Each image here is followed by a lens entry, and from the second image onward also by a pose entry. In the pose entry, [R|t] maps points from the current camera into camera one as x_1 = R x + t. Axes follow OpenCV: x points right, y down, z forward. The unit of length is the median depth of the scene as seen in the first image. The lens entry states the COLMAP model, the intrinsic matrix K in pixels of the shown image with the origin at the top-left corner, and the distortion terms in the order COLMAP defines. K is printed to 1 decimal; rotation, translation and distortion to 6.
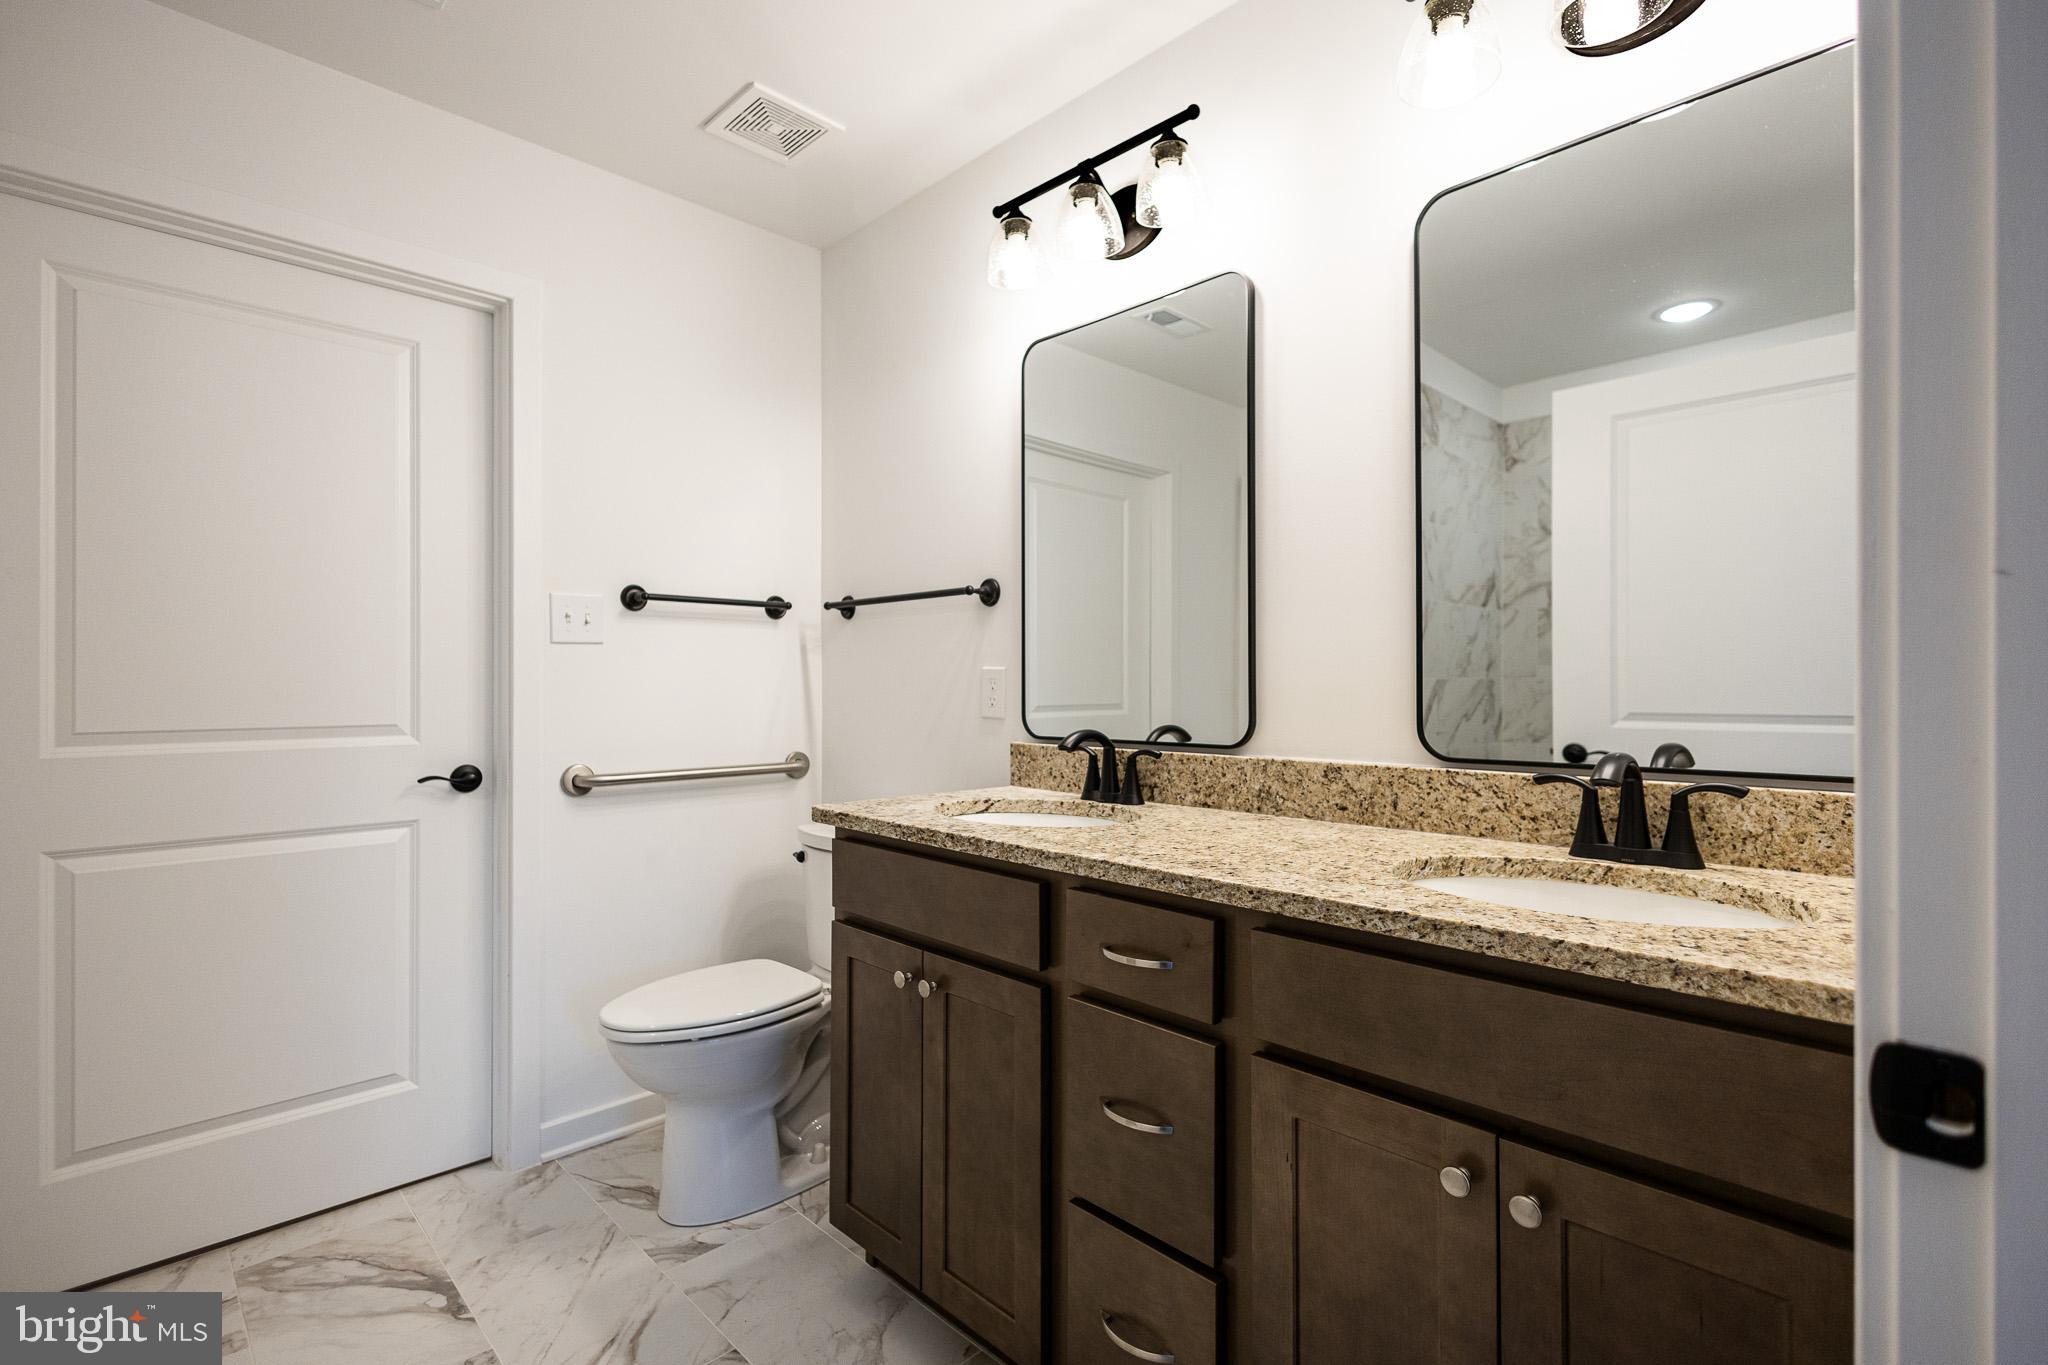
lens RADIAL K [[943.0, 0, 1028.8], [0, 943.0, 687.1], [0, 0, 1]] dist [0.002287, -0.001365]
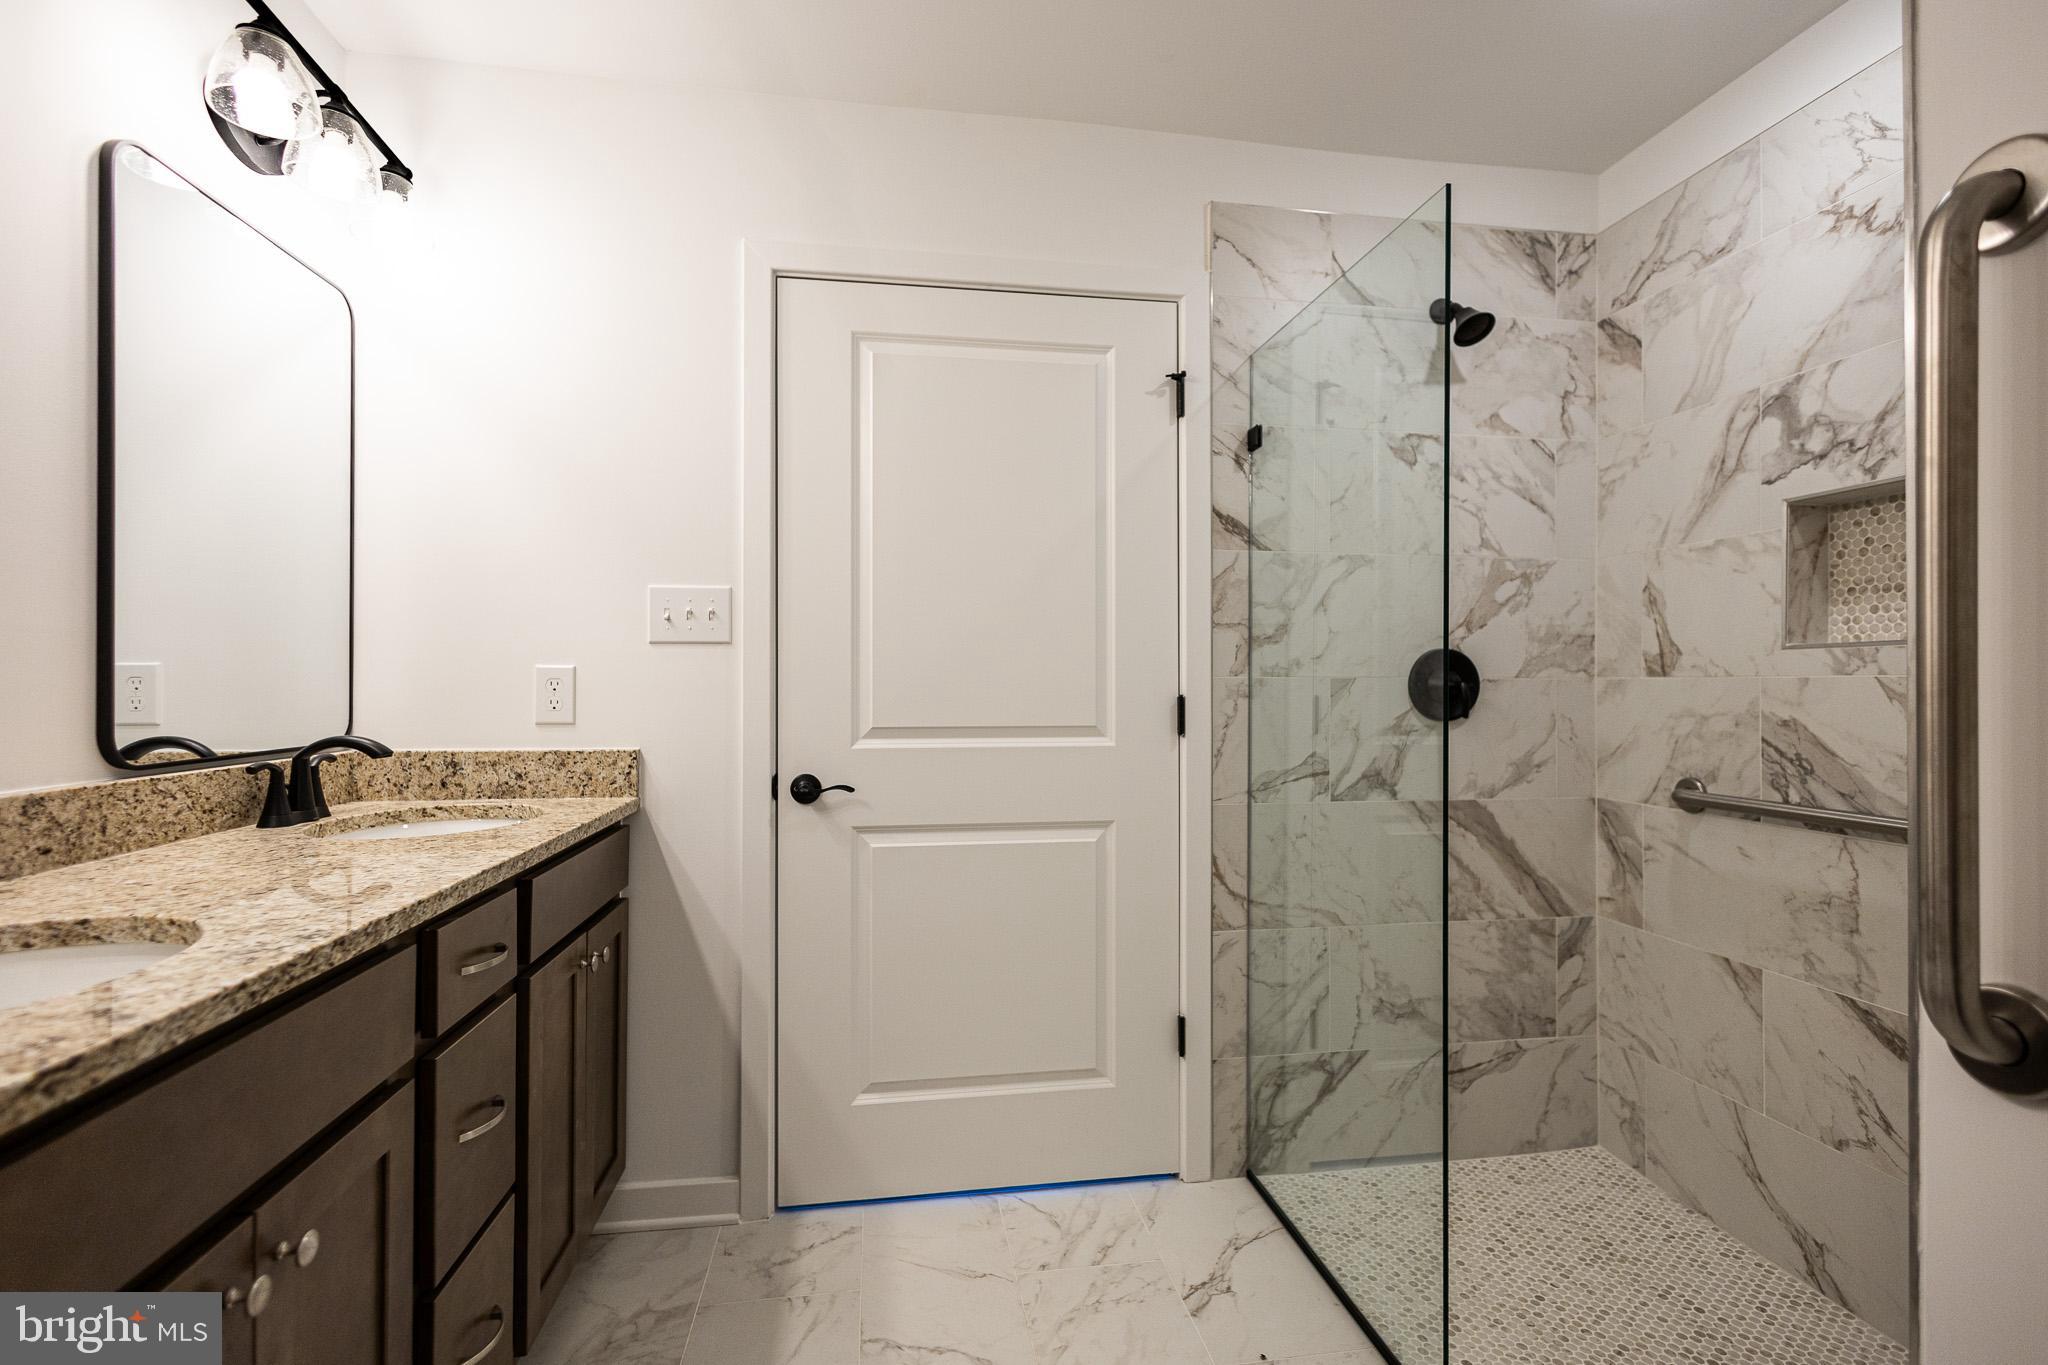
lens RADIAL K [[943.0, 0, 1022.3], [0, 943.0, 676.6], [0, 0, 1]] dist [0.002287, -0.001365]
pose [[-0.815456, 0.004181, 0.578805, -0.731623], [-0.001179, 0.999960, -0.008884, -0.004613], [-0.578818, -0.007927, -0.815418, 1.159538]]
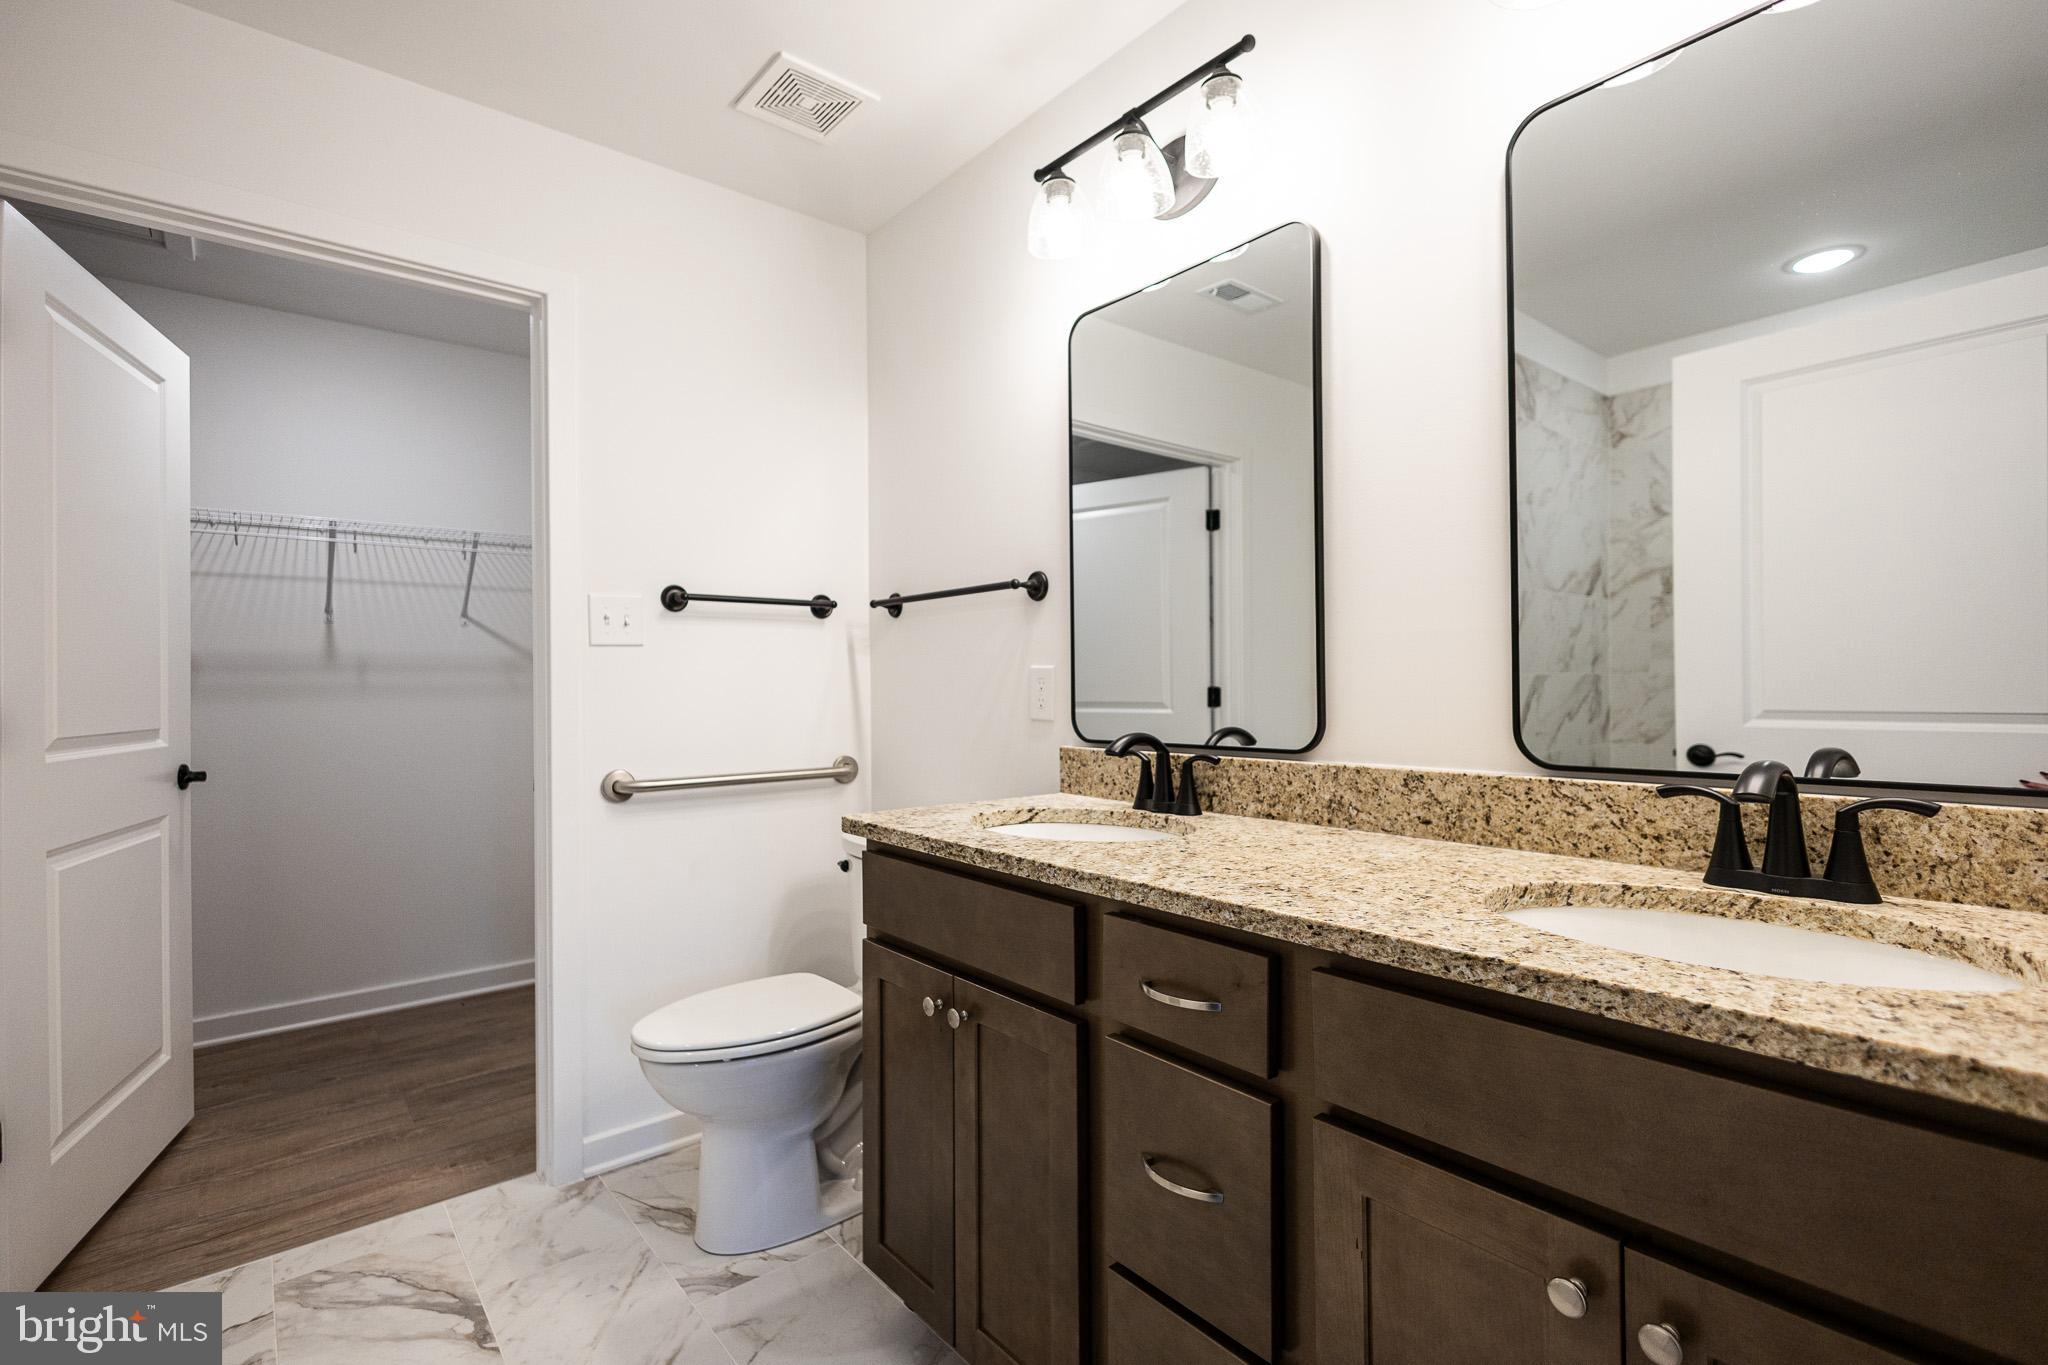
lens RADIAL K [[943.0, 0, 1028.6], [0, 943.0, 686.5], [0, 0, 1]] dist [0.002287, -0.001365]
pose [[0.996395, -0.008017, -0.084451, 0.039372], [0.007949, 0.999968, -0.001146, 0.000413], [0.084457, 0.000470, 0.996427, 0.093707]]
